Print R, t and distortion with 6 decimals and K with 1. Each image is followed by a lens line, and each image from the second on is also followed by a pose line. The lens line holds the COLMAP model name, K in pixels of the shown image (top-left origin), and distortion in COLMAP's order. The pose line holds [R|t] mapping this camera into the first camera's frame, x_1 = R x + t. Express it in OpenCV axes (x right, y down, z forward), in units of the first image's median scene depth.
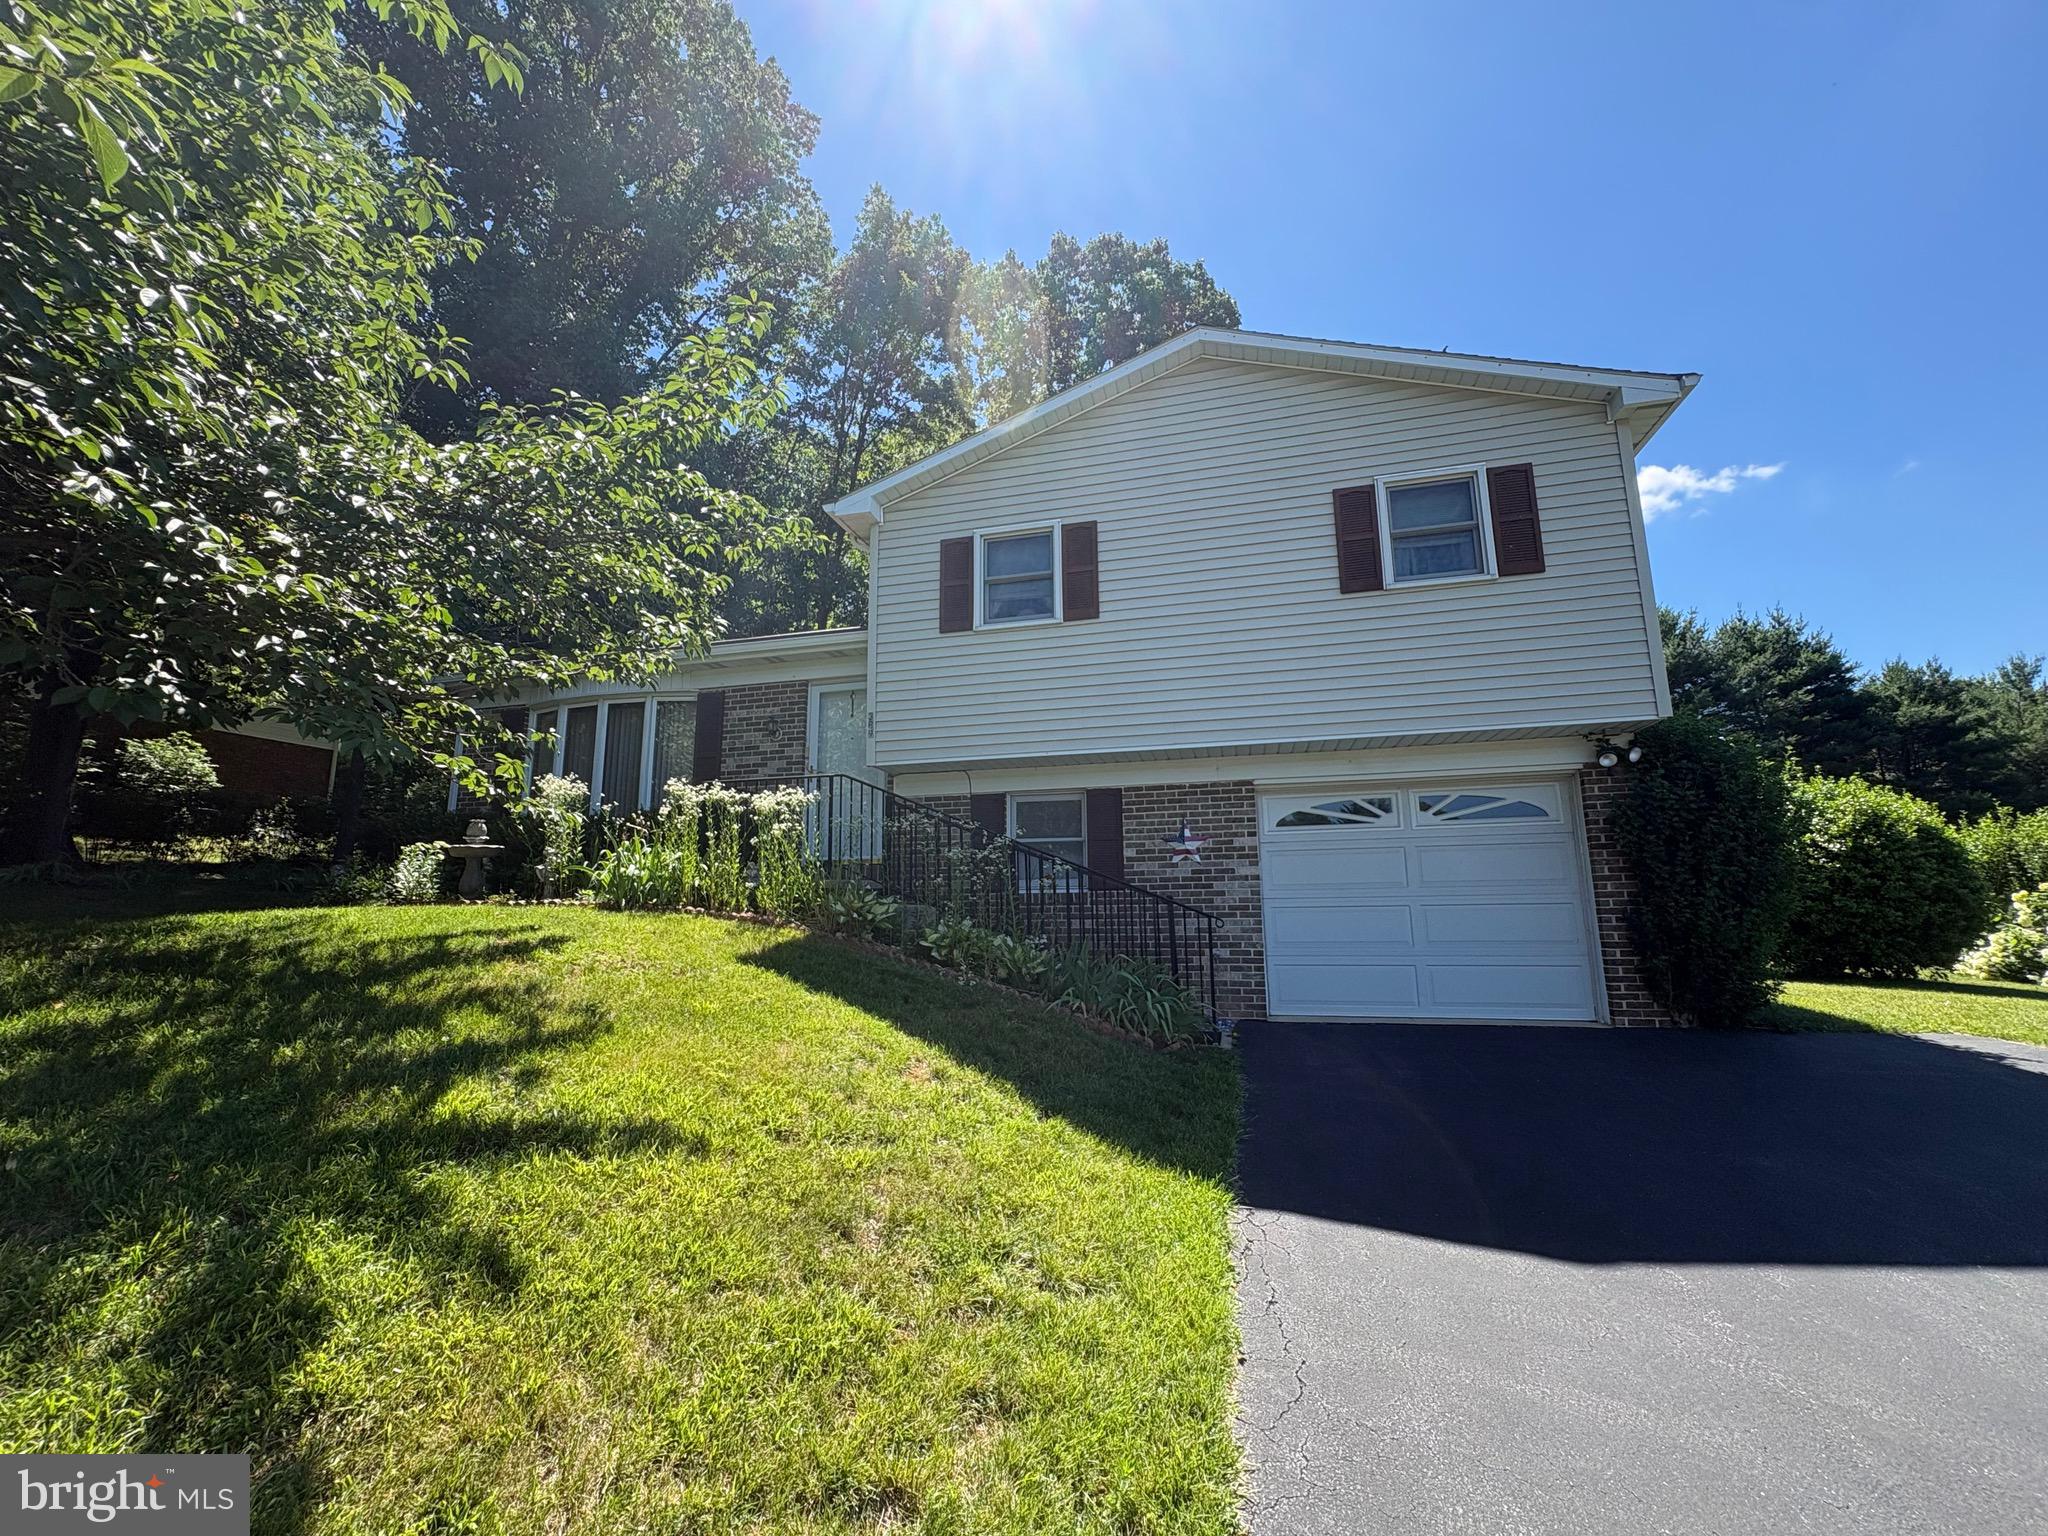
lens RADIAL K [[815.1, 0, 1028.8], [0, 815.1, 770.7], [0, 0, 1]] dist [0.003254, -0.000020]
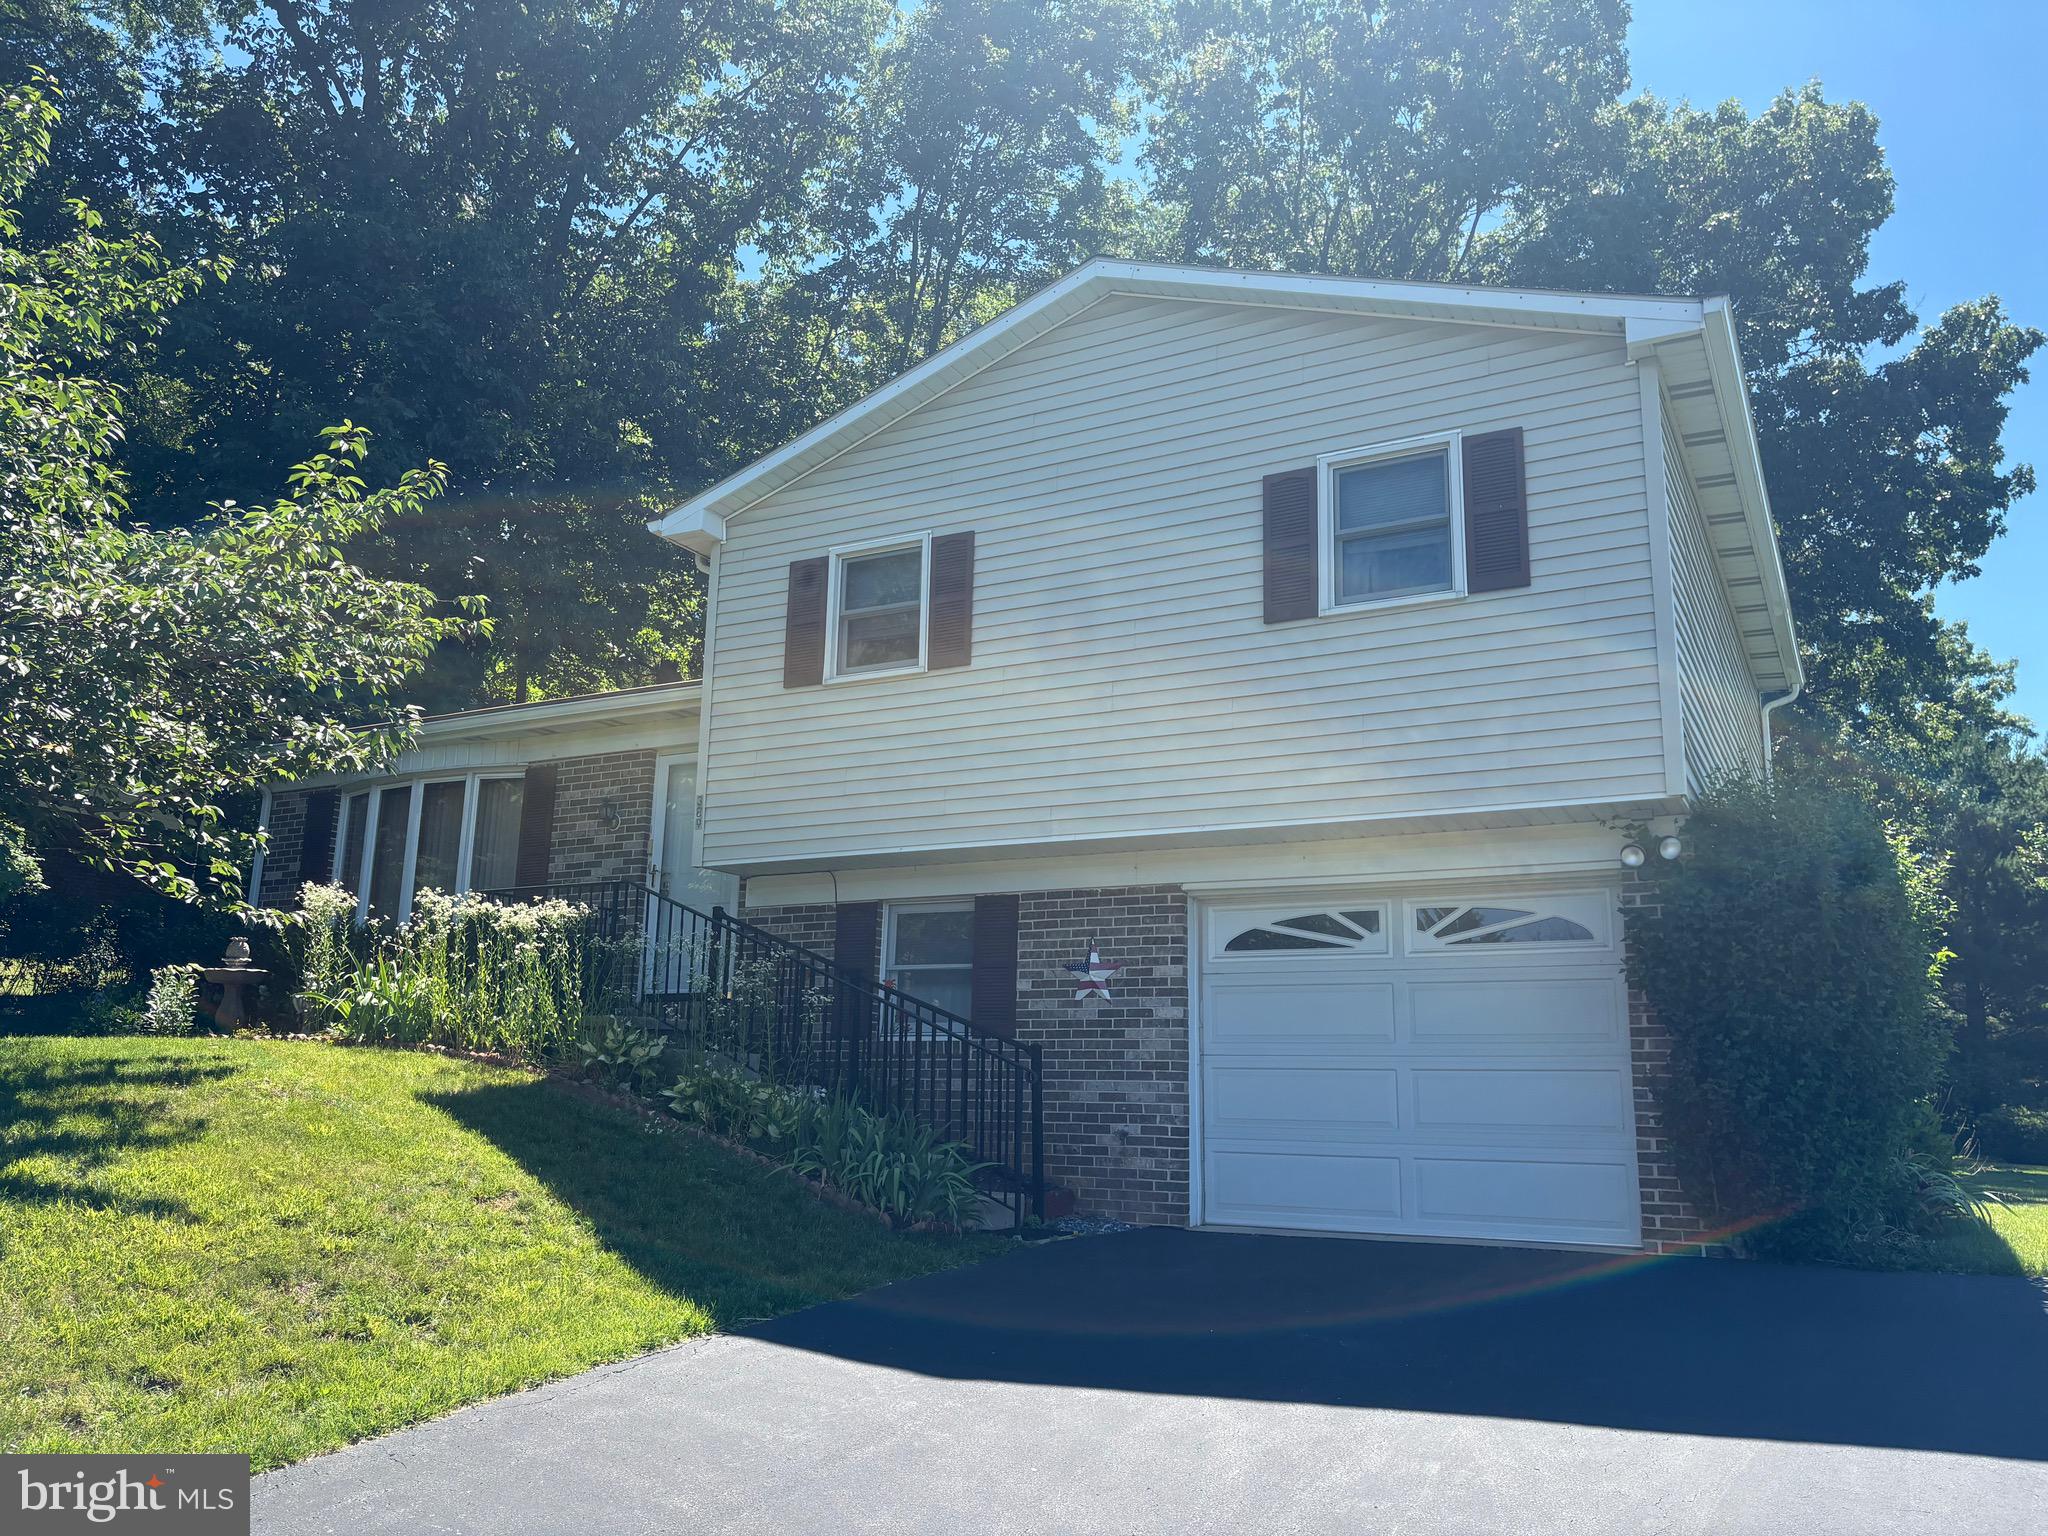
lens RADIAL K [[1543.7, 0, 1027.4], [0, 1543.7, 775.2], [0, 0, 1]] dist [0.075230, -0.096720]
pose [[0.969600, -0.020835, -0.243806, 0.475869], [0.010606, 0.999010, -0.043194, -0.026252], [0.244464, 0.039295, 0.968862, -0.335129]]
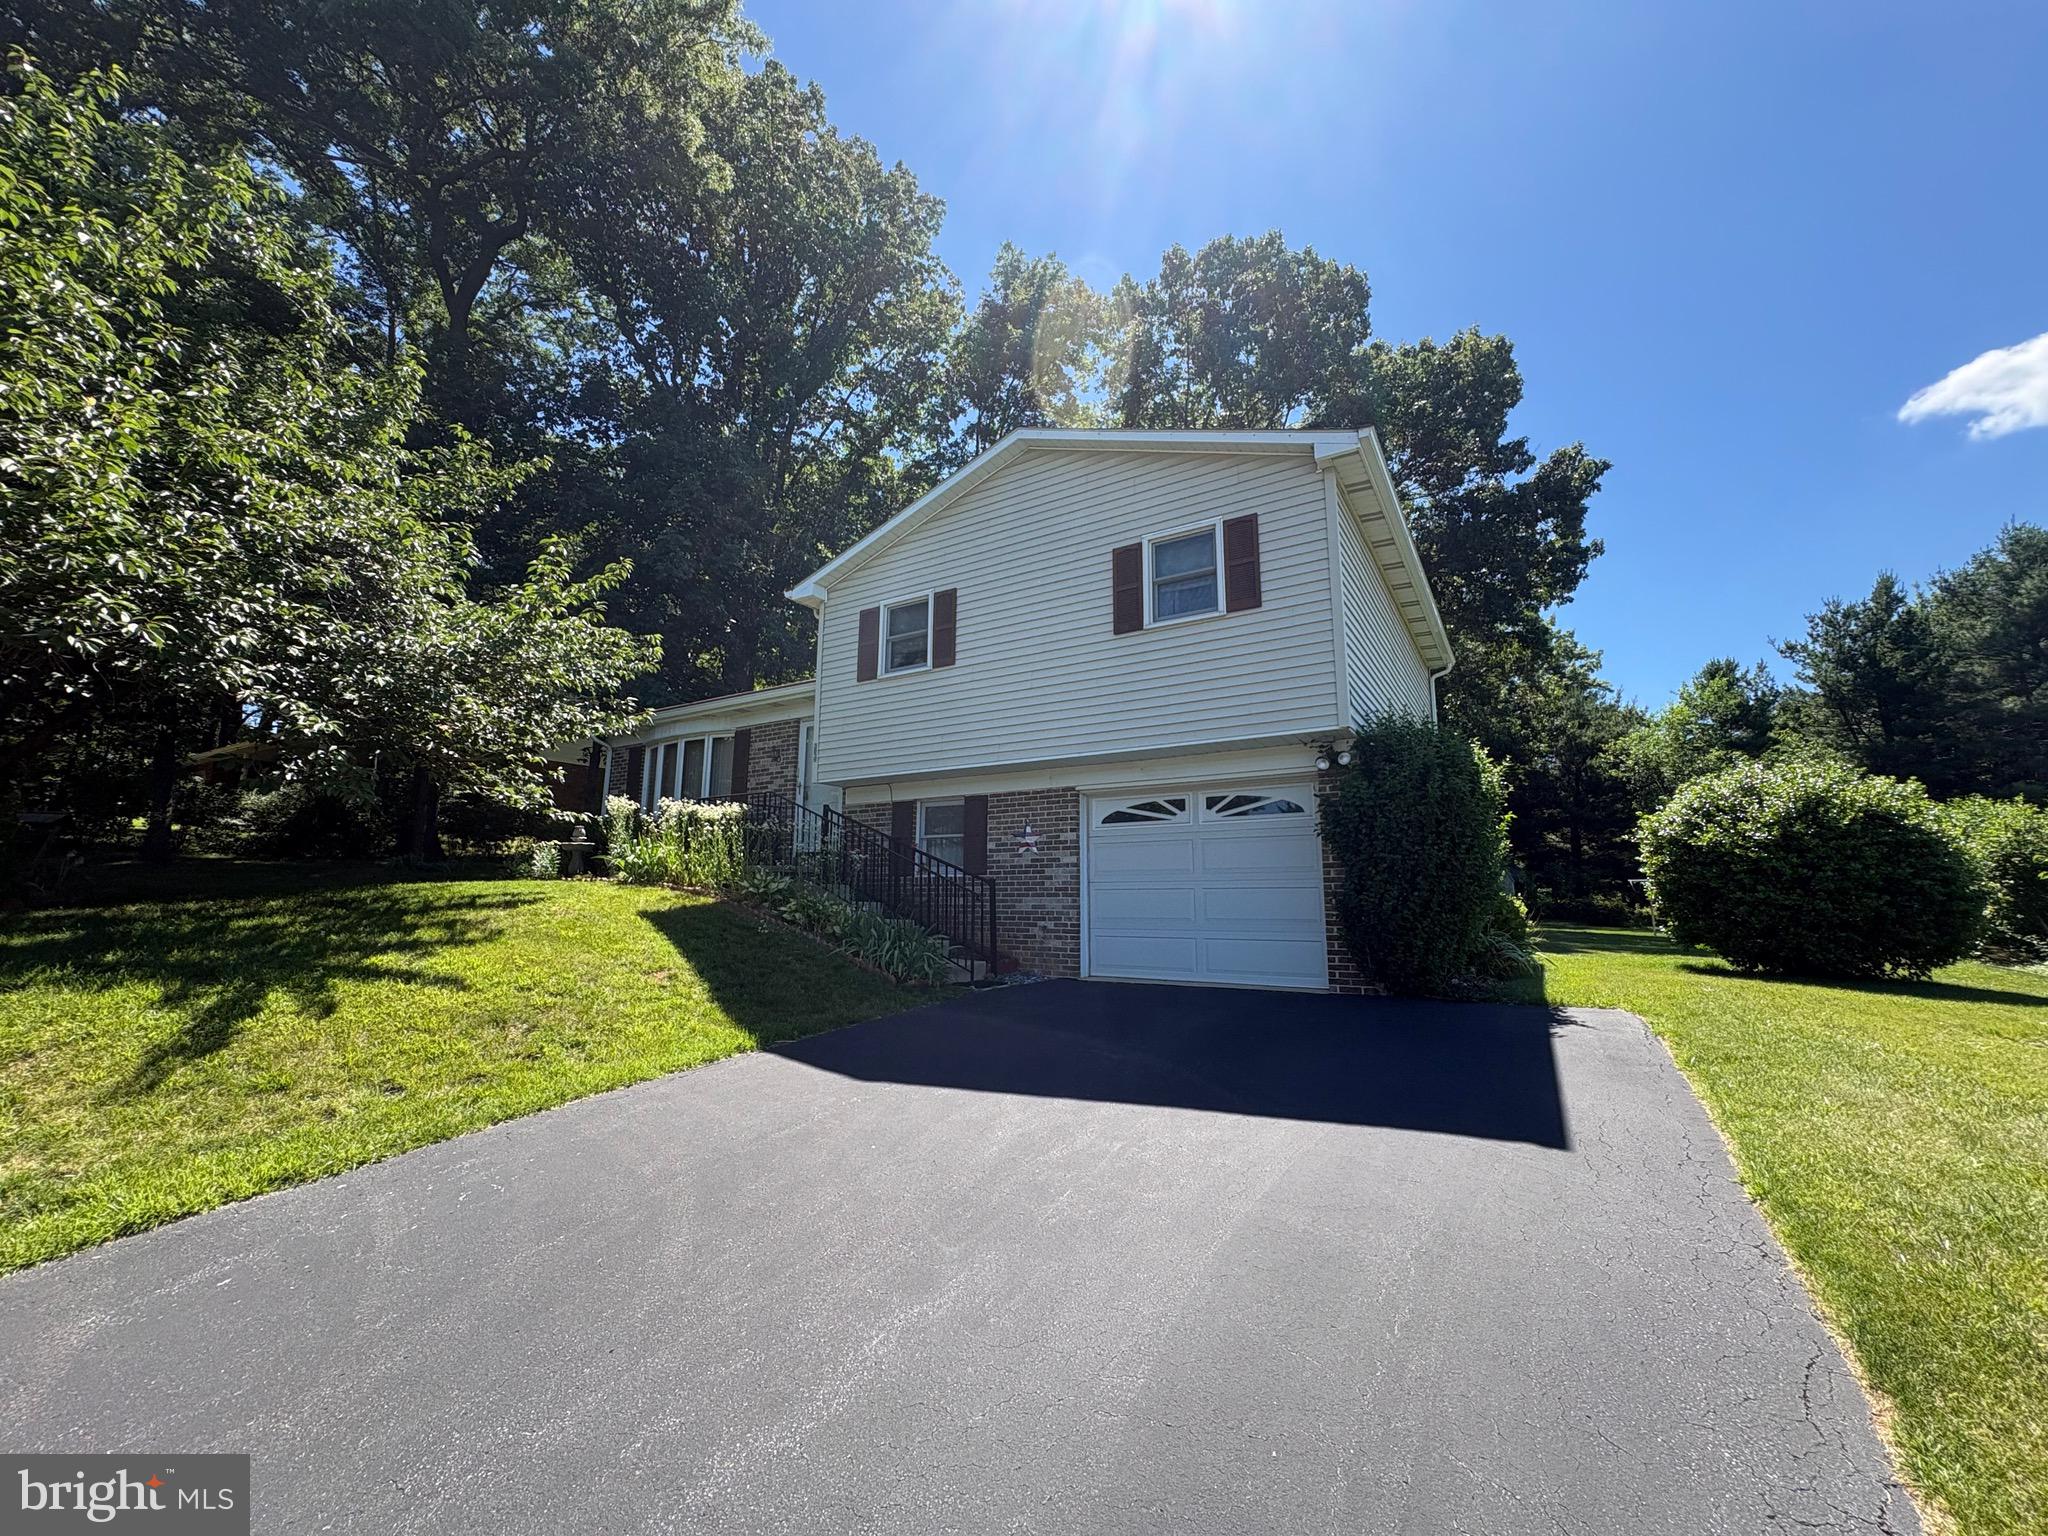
lens RADIAL K [[812.8, 0, 1025.7], [0, 812.8, 769.6], [0, 0, 1]] dist [-0.001630, 0.000197]
pose [[0.952754, -0.032782, -0.301970, 0.578932], [0.035715, 0.999353, 0.004197, -0.021926], [0.301637, -0.014784, 0.953308, -0.200112]]
